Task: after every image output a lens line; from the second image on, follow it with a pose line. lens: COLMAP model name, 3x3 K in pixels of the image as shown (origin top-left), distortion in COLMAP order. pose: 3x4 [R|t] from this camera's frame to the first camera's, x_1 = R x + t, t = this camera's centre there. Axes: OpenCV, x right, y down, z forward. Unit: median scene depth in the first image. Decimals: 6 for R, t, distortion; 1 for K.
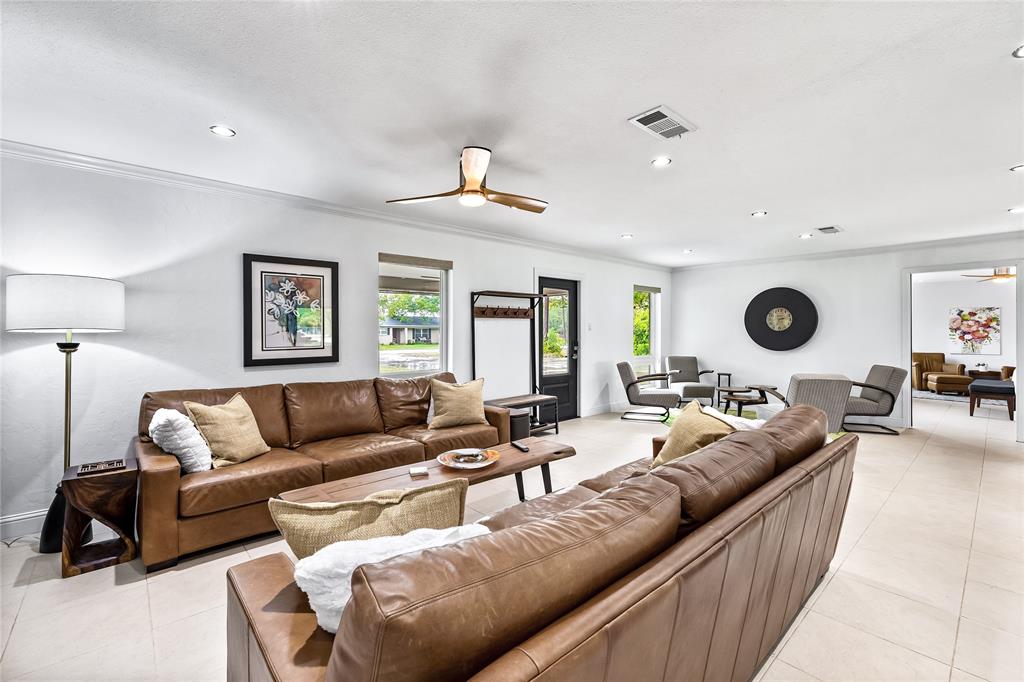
lens RADIAL K [[440.6, 0, 503.2], [0, 440.6, 330.2], [0, 0, 1]] dist [0.002930, -0.002483]
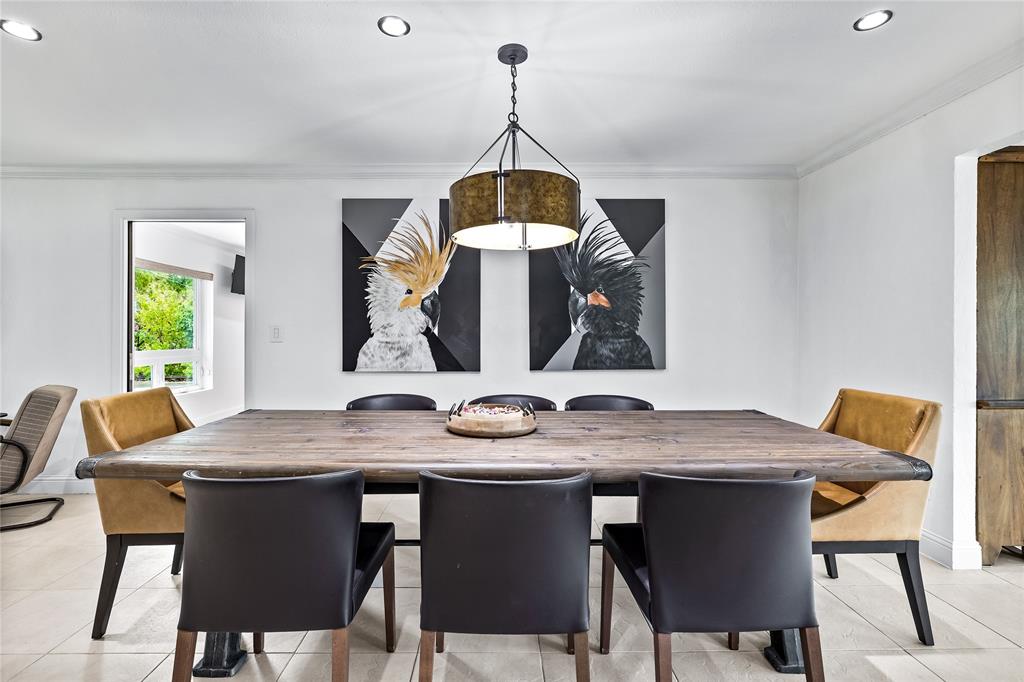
lens RADIAL K [[478.4, 0, 508.2], [0, 478.4, 335.3], [0, 0, 1]] dist [-0.008334, 0.000581]
pose [[0.636107, -0.002539, 0.771596, 0.648971], [-0.003051, 0.999978, 0.005806, 0.011851], [-0.771594, -0.006047, 0.636086, 0.188039]]
